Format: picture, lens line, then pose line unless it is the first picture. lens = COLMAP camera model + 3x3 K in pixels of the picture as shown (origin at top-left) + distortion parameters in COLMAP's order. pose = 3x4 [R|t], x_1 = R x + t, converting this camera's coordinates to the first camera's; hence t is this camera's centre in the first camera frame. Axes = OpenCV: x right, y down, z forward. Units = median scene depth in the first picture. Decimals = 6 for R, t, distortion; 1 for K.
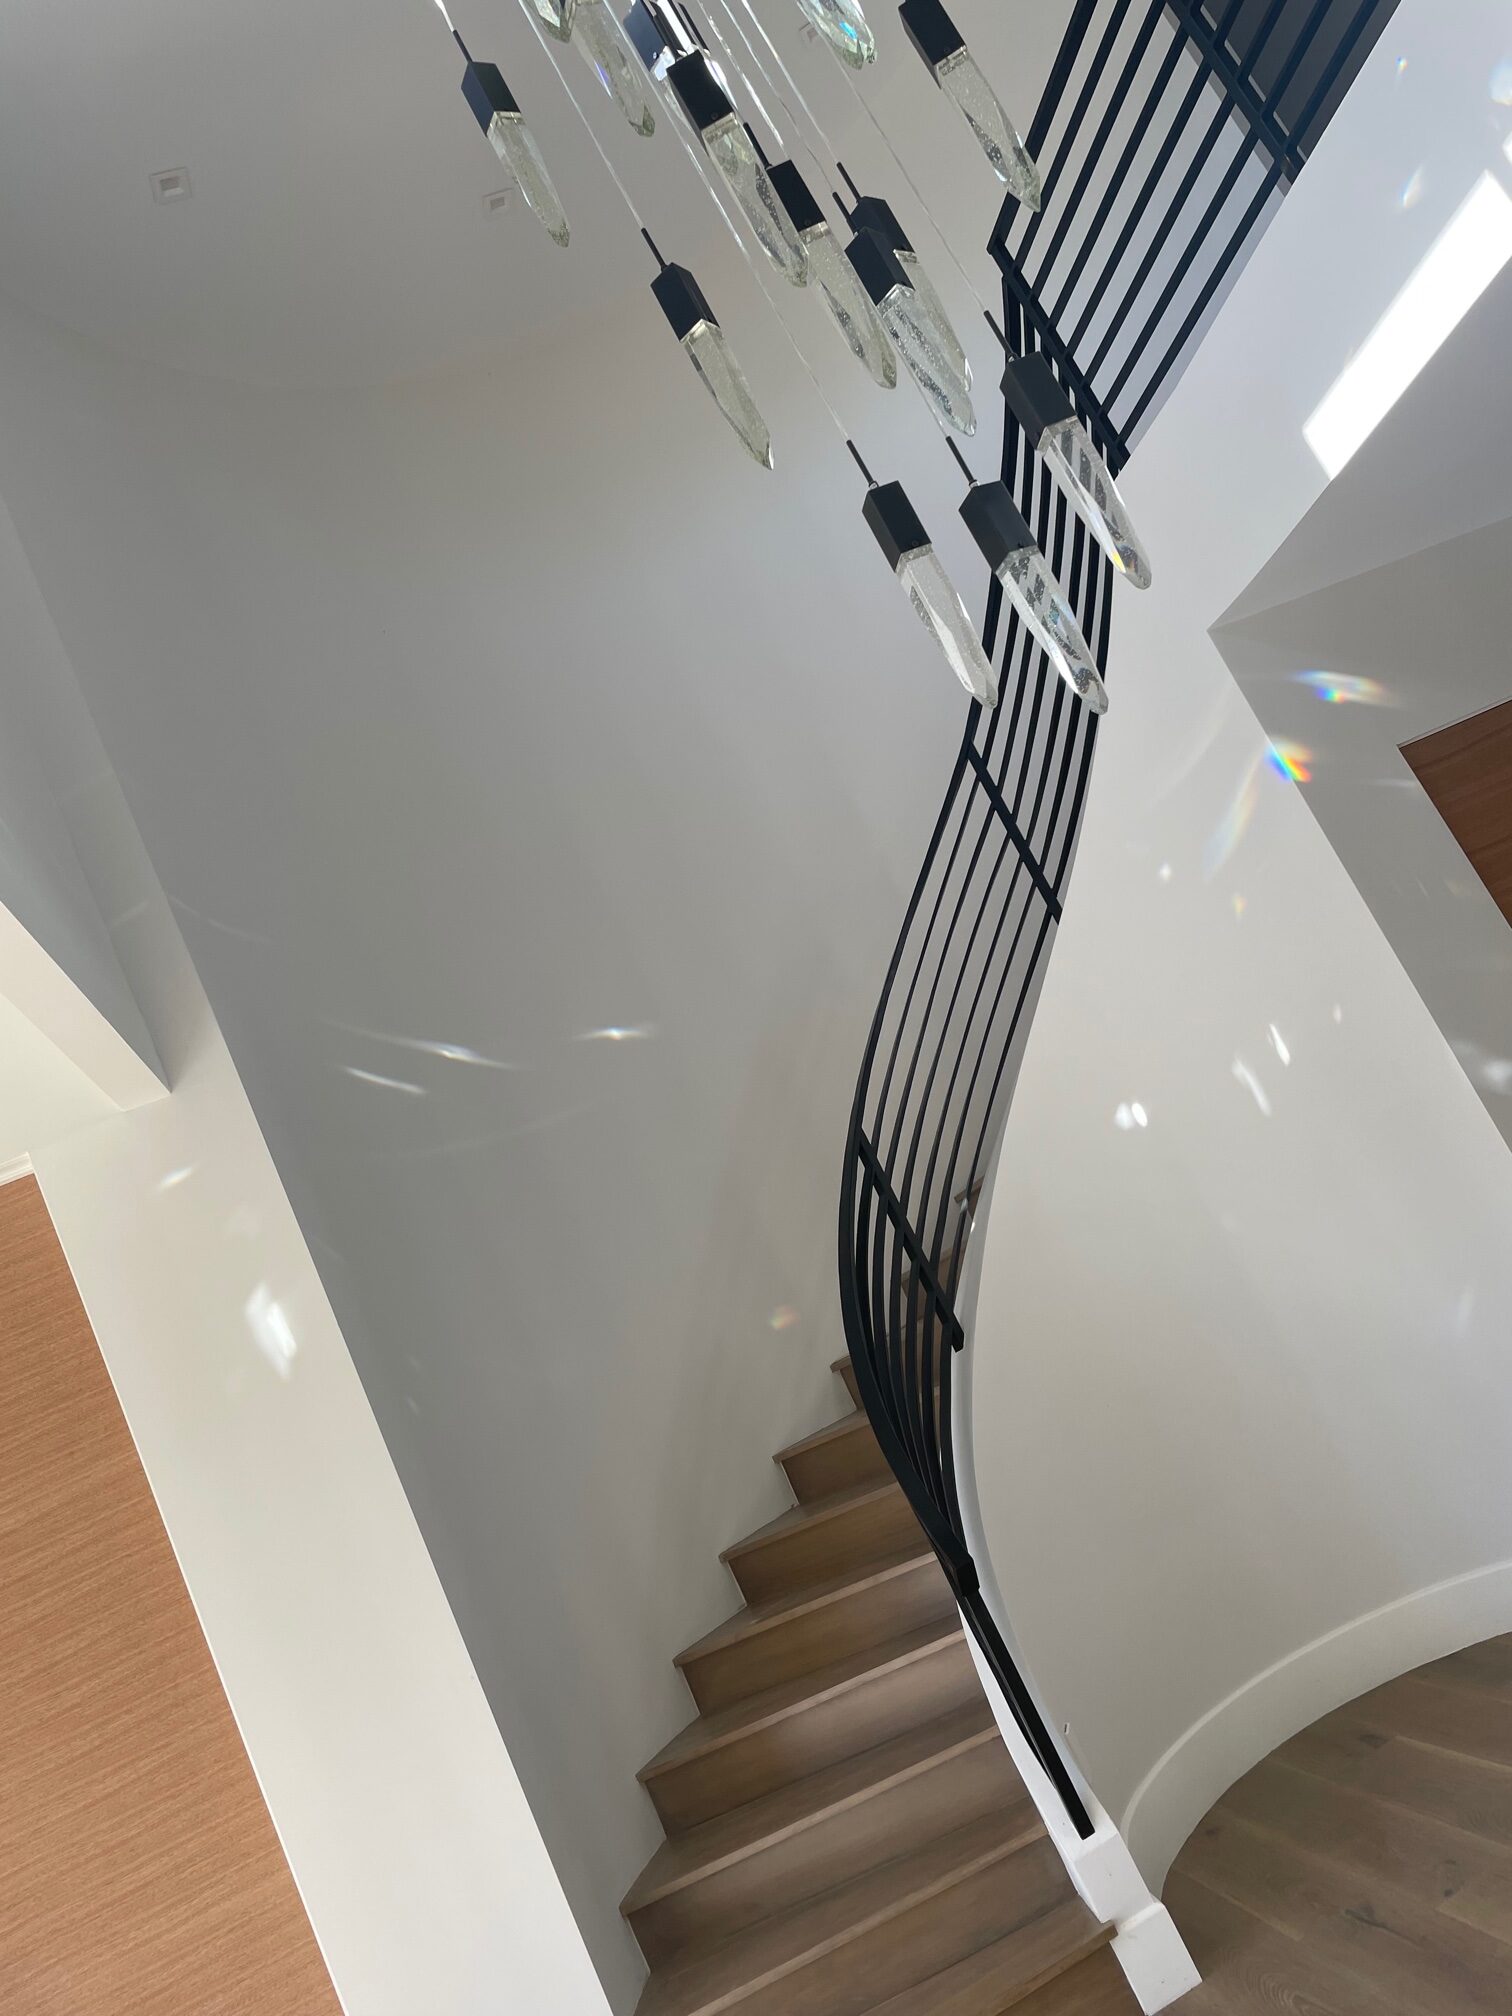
lens RADIAL K [[1517.4, 0, 756.0], [0, 1517.4, 1008.0], [0, 0, 1]] dist [0.059056, -0.000291]
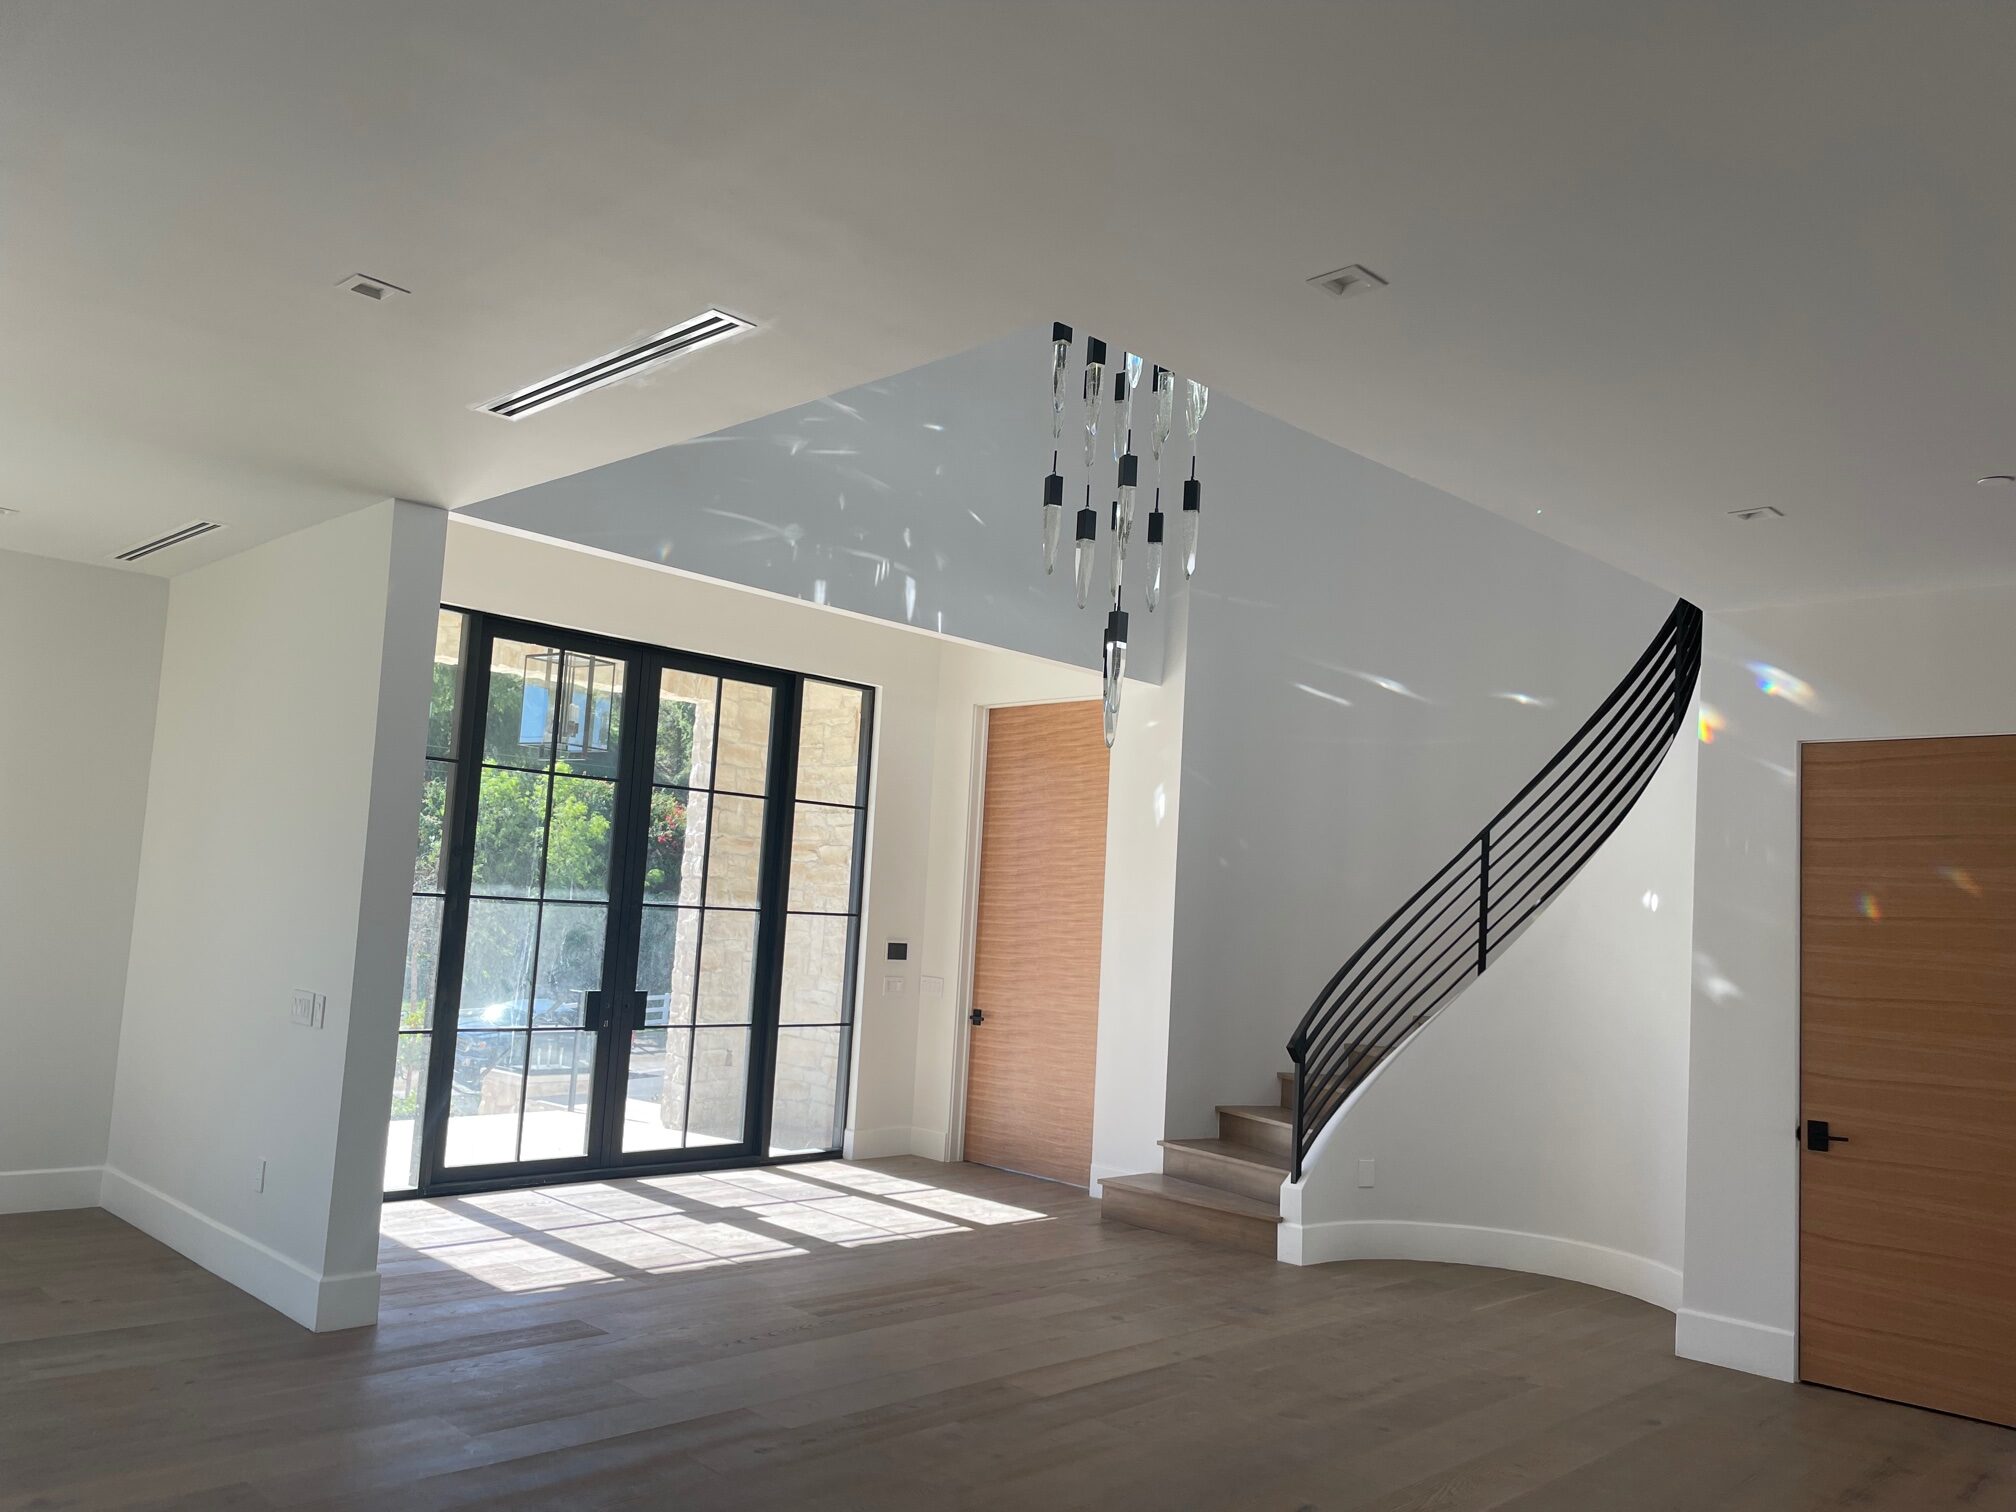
lens RADIAL K [[1523.4, 0, 1008.0], [0, 1523.4, 756.0], [0, 0, 1]] dist [-0.000404, -0.000946]
pose [[0.492163, 0.380792, -0.782798, 1.084121], [-0.105244, 0.918681, 0.380722, -0.570502], [0.864118, -0.104993, 0.492217, -0.227017]]
